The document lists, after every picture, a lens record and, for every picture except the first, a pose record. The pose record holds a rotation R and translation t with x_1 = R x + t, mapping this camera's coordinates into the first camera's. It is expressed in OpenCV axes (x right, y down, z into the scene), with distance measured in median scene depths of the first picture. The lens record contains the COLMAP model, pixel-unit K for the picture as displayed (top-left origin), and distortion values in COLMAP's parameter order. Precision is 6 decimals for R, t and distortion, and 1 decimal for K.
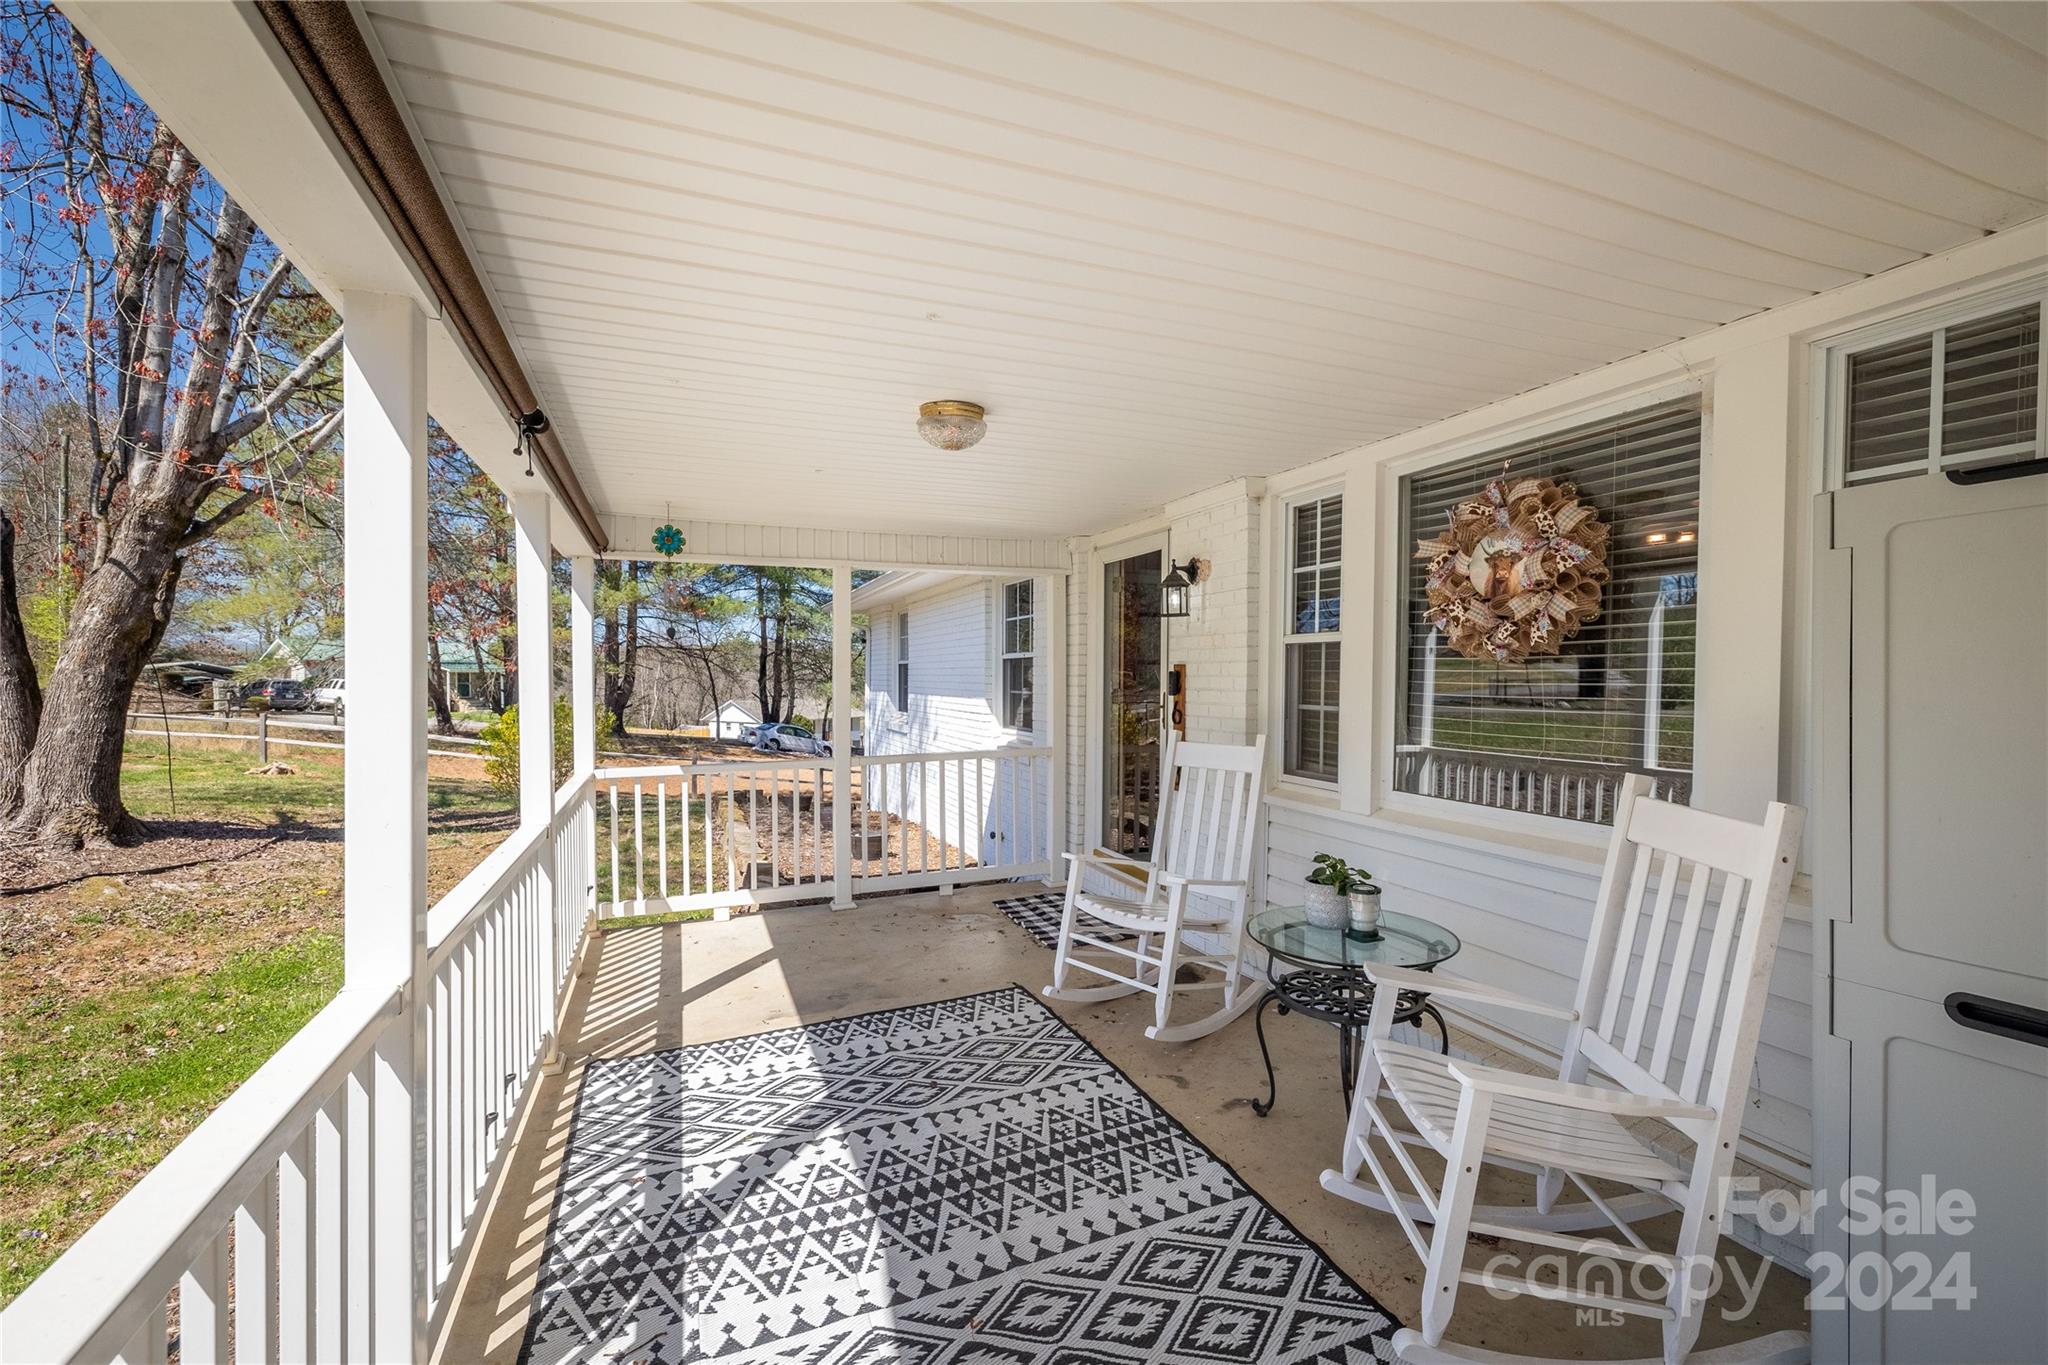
lens RADIAL K [[866.4, 0, 1019.3], [0, 866.4, 685.6], [0, 0, 1]] dist [-0.004333, 0.000181]
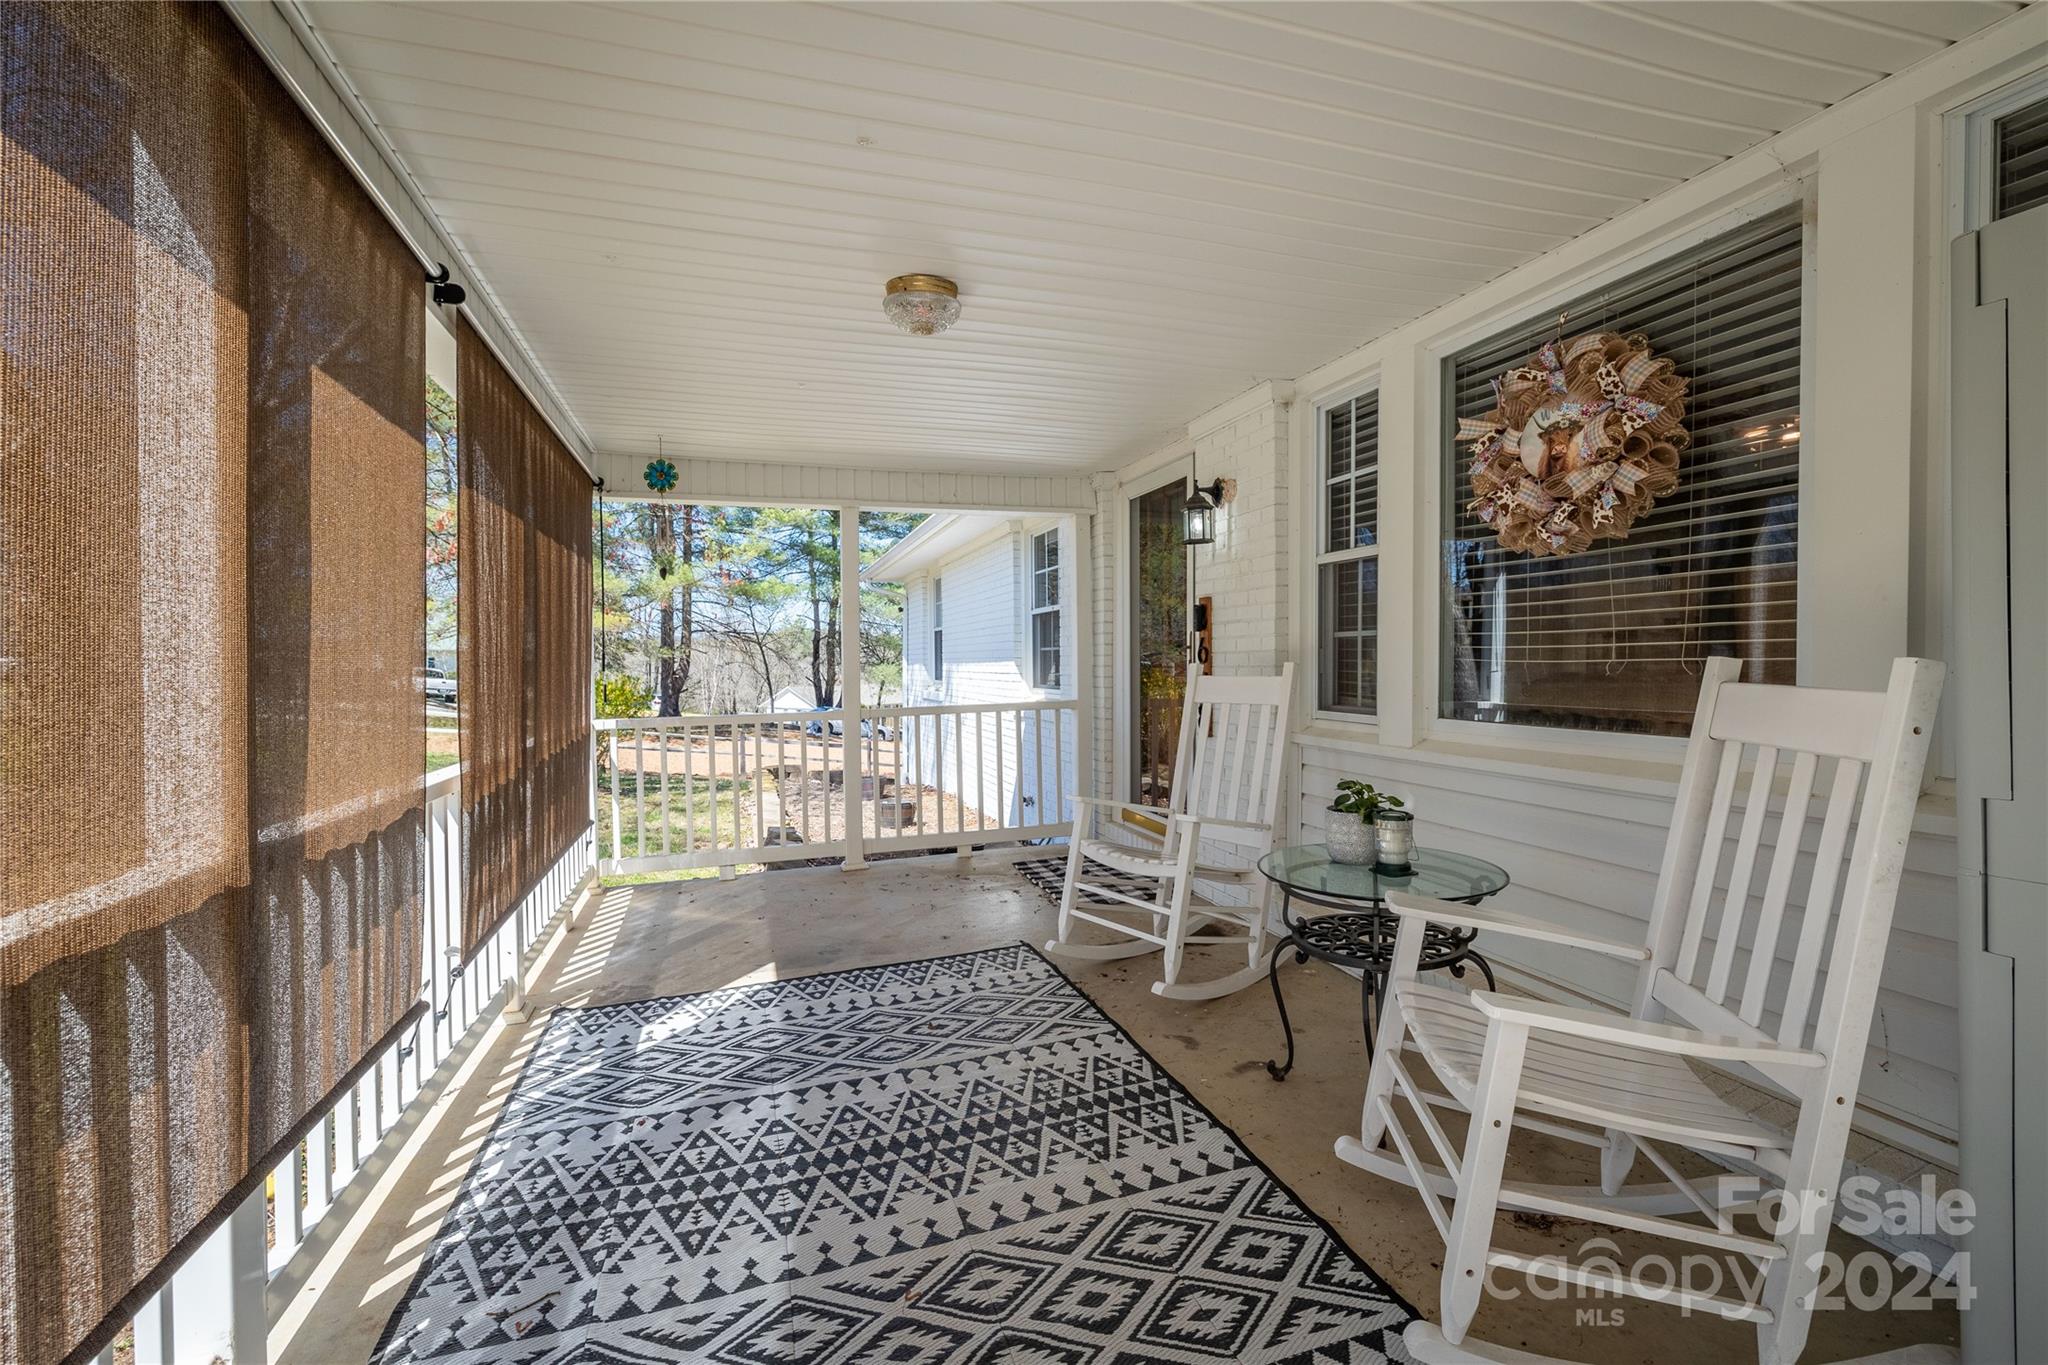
lens RADIAL K [[866.4, 0, 1033.0], [0, 866.4, 686.4], [0, 0, 1]] dist [-0.004333, 0.000181]
pose [[0.997356, -0.009746, -0.072010, 0.103311], [0.009655, 0.999952, -0.001611, 0.102914], [0.072022, 0.000911, 0.997403, 0.116848]]
